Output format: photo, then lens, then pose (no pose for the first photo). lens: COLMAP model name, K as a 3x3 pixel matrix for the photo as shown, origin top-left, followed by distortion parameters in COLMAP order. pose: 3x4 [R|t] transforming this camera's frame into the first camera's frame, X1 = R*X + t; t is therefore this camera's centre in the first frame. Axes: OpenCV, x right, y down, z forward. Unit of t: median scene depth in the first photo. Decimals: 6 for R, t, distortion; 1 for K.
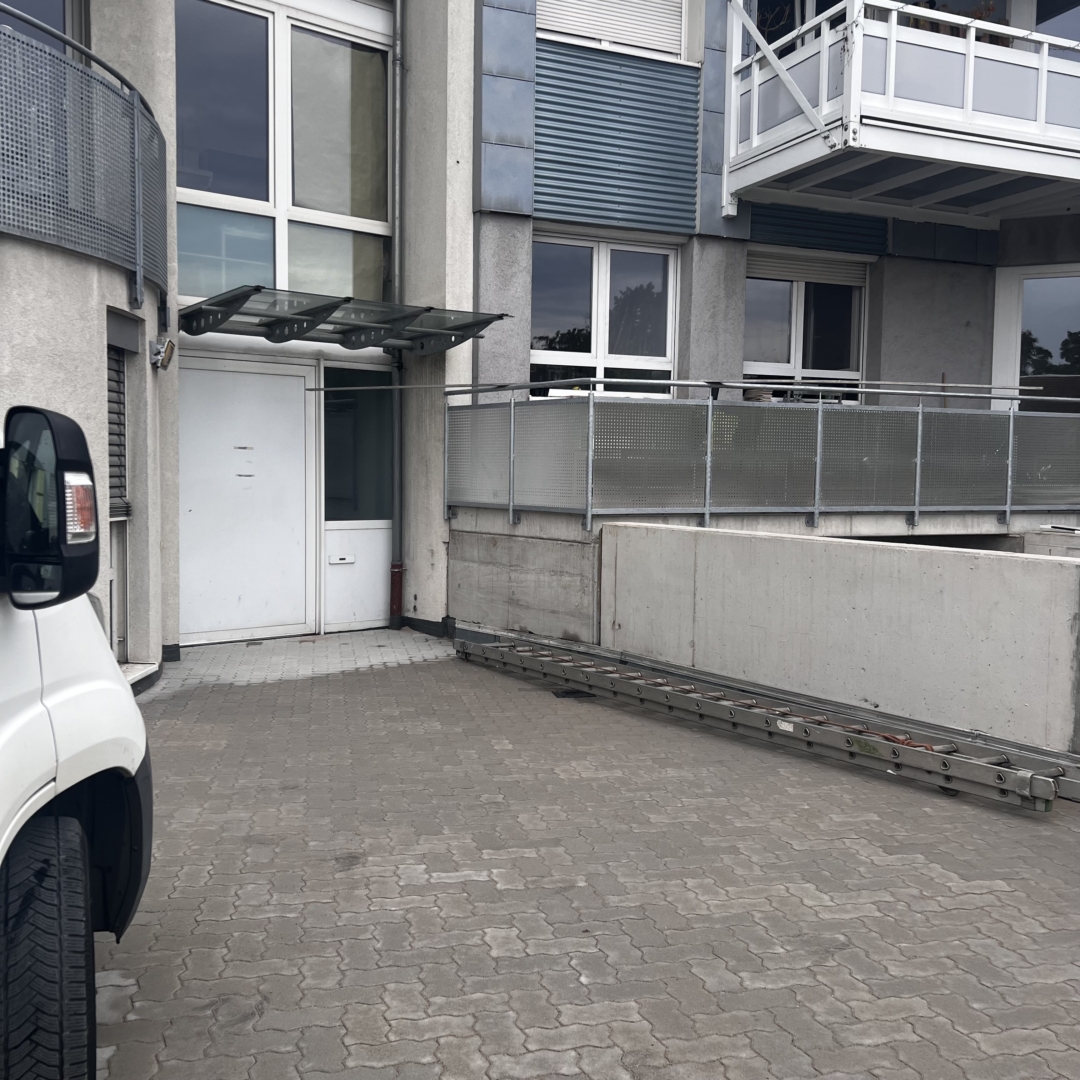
lens RADIAL K [[1069.6, 0, 540.0], [0, 1069.6, 540.0], [0, 0, 1]] dist [0.122915, -0.180457]
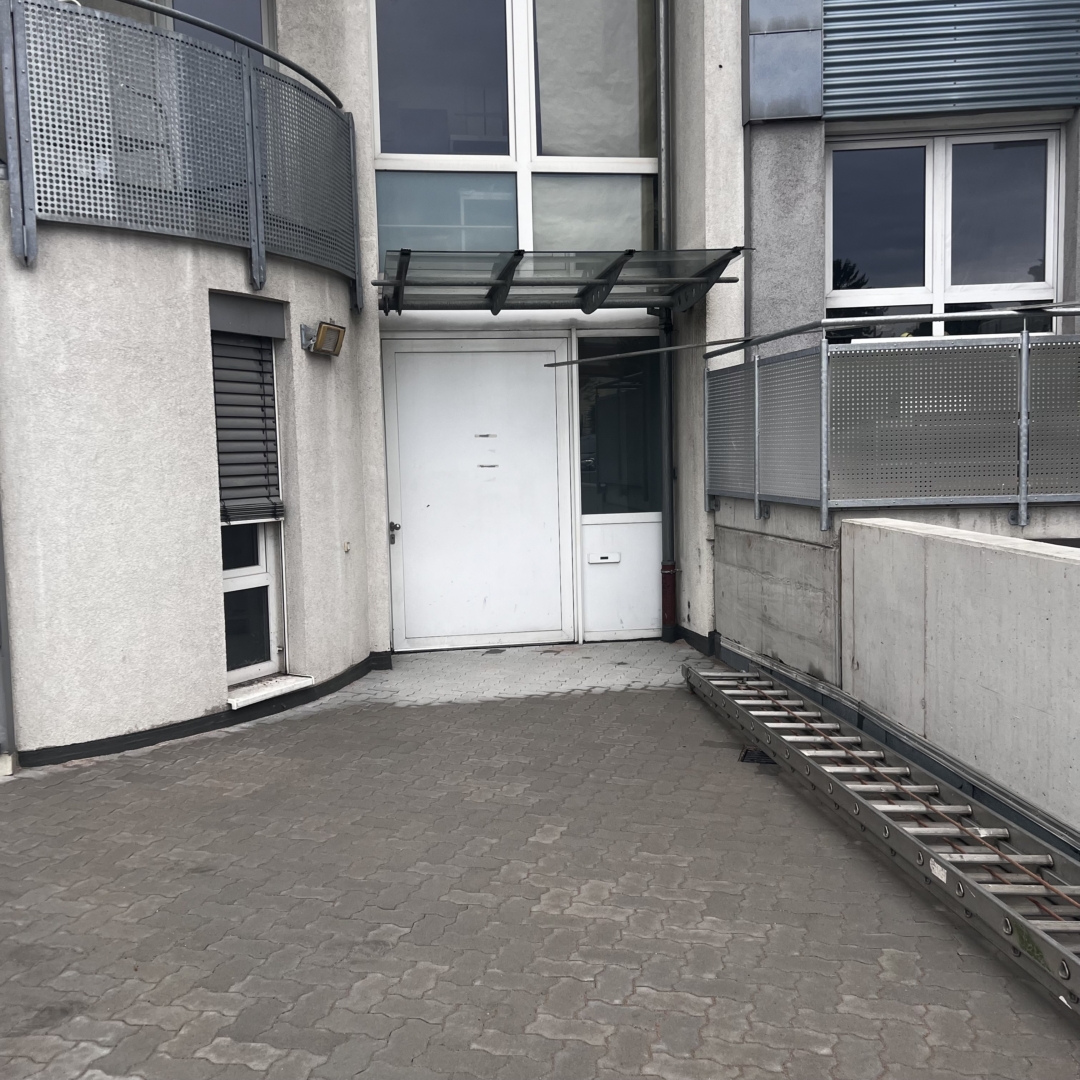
lens RADIAL K [[1085.4, 0, 540.0], [0, 1085.4, 540.0], [0, 0, 1]] dist [0.040034, -0.048618]
pose [[0.880084, 0.005954, -0.474781, 0.212819], [0.003837, 0.999800, 0.019650, -0.016351], [0.474803, -0.019115, 0.879885, 0.241825]]
